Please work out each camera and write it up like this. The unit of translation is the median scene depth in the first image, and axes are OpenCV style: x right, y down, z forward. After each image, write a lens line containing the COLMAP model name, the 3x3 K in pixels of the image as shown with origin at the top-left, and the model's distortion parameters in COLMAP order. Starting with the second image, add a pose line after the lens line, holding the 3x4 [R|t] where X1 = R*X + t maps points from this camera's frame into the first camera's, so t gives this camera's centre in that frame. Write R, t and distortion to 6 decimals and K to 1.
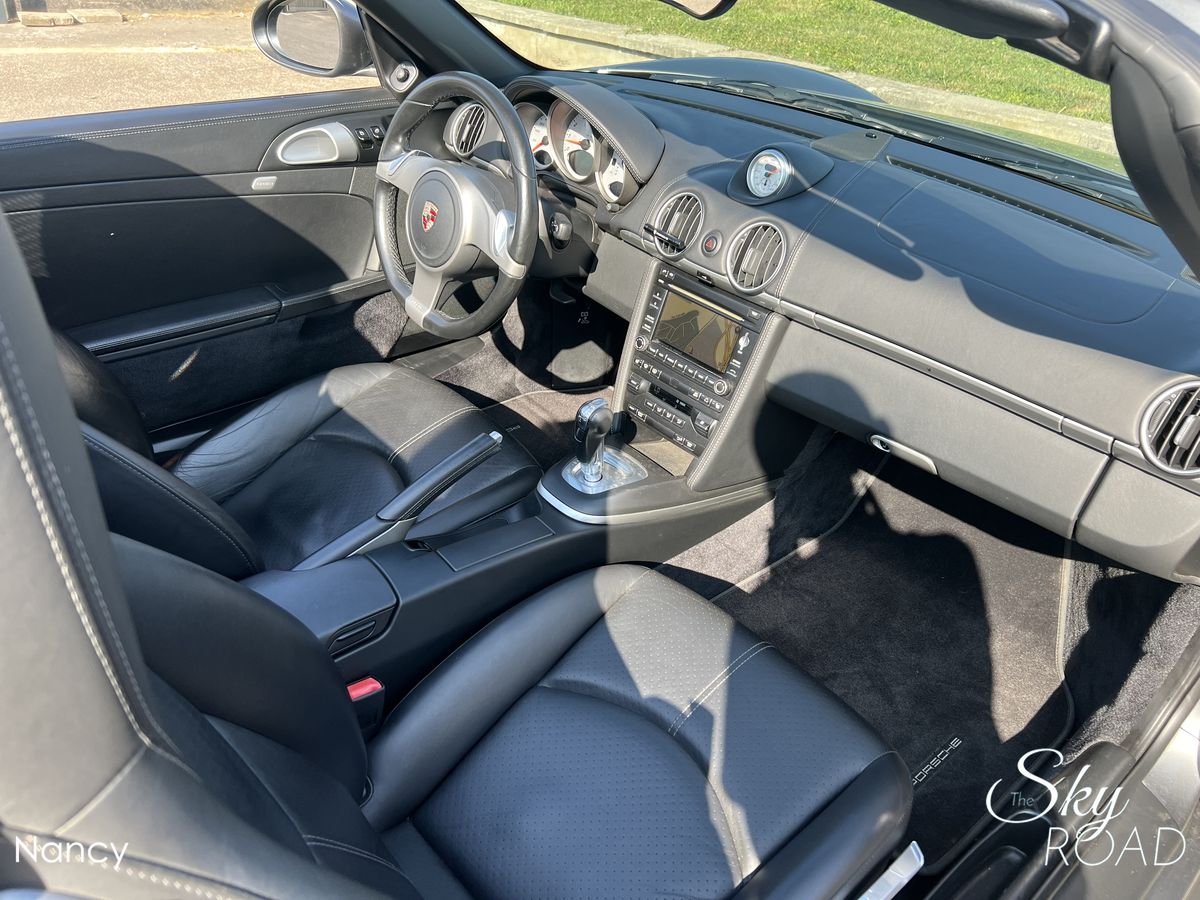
lens RADIAL K [[912.9, 0, 595.2], [0, 912.9, 446.3], [0, 0, 1]] dist [0.049431, -0.052571]
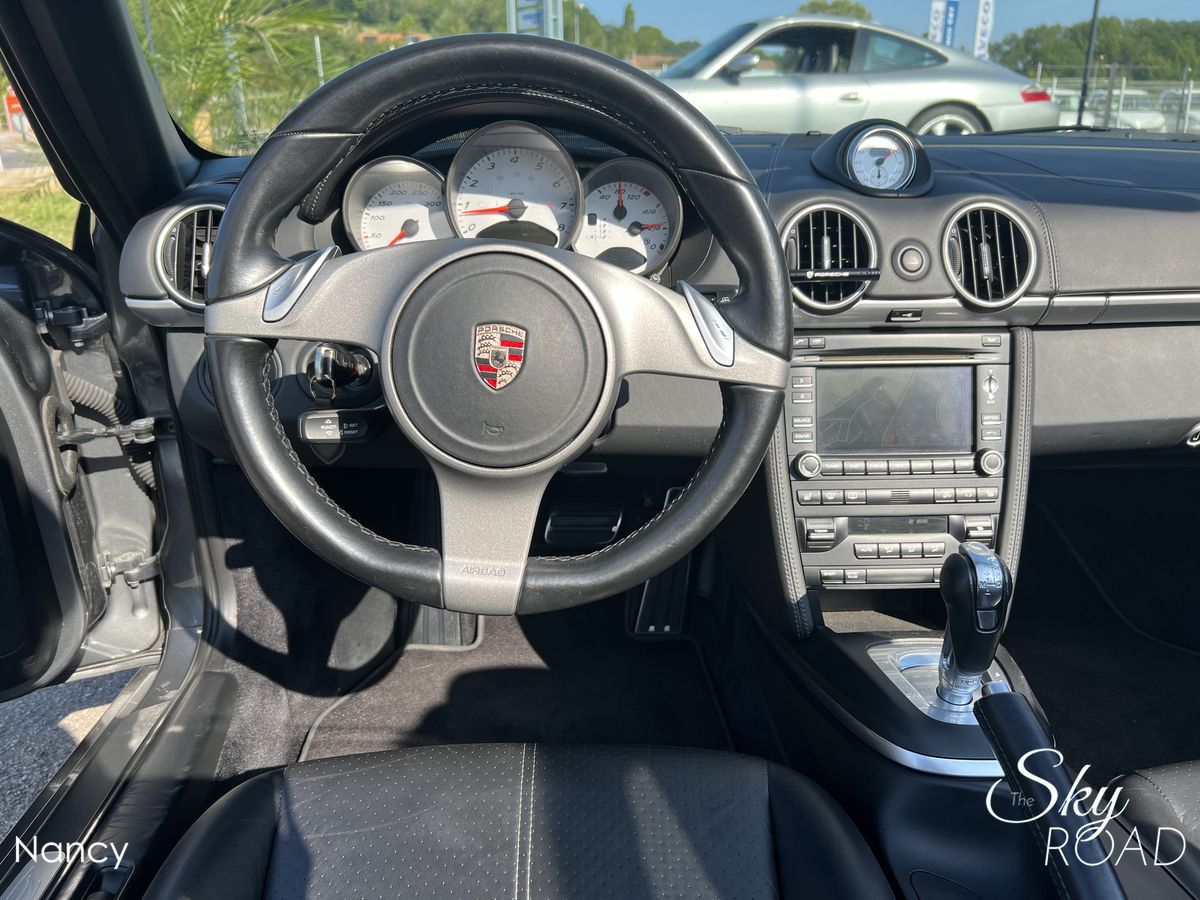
lens RADIAL K [[914.0, 0, 606.3], [0, 914.0, 446.1], [0, 0, 1]] dist [0.052694, -0.057407]
pose [[0.625008, -0.318440, 0.712714, -0.462290], [0.460798, 0.887473, -0.007570, -0.182359], [-0.630103, 0.333148, 0.701414, 0.665826]]
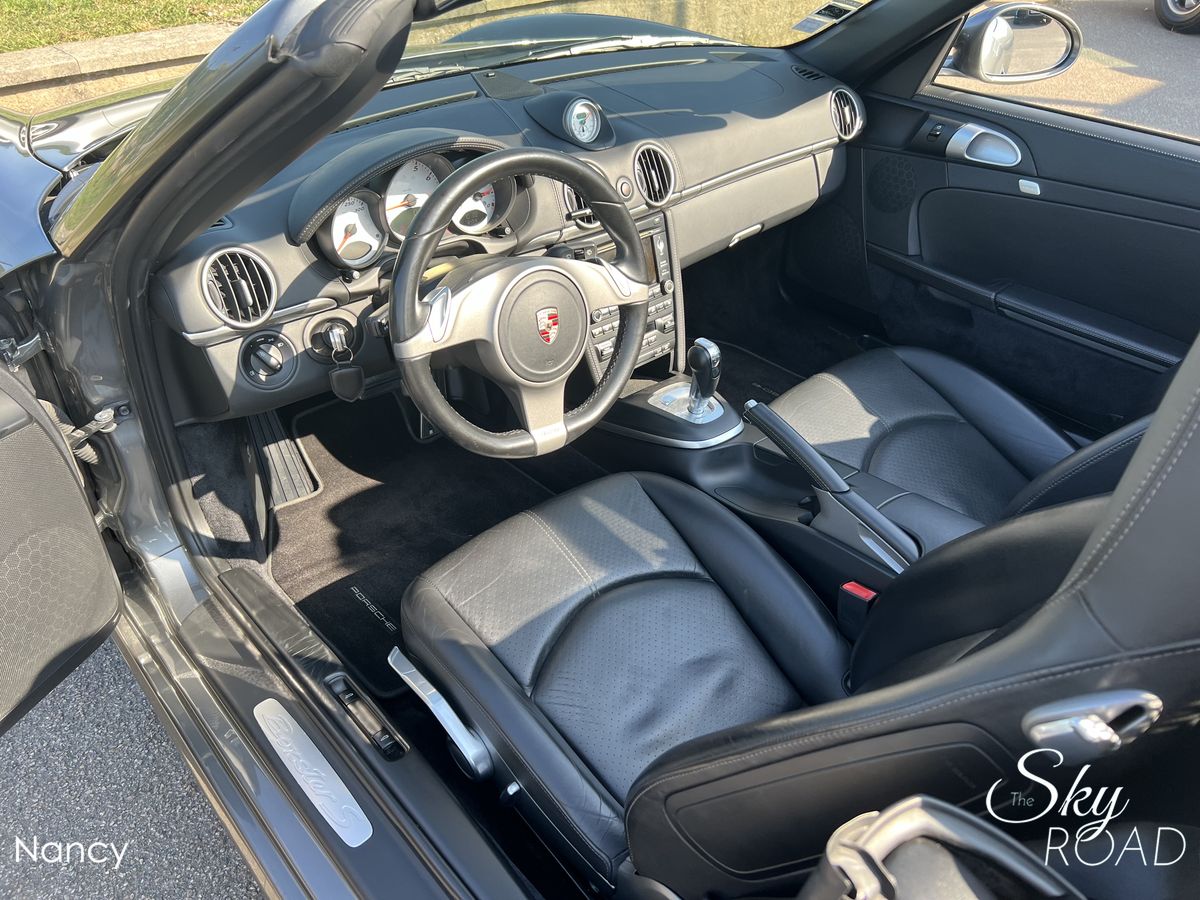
lens RADIAL K [[914.0, 0, 606.3], [0, 914.0, 446.1], [0, 0, 1]] dist [0.052694, -0.057407]
pose [[-0.008589, -0.635423, 0.772116, -0.878176], [0.515267, 0.658930, 0.548006, -0.596855], [-0.856986, 0.402553, 0.321753, 0.717477]]
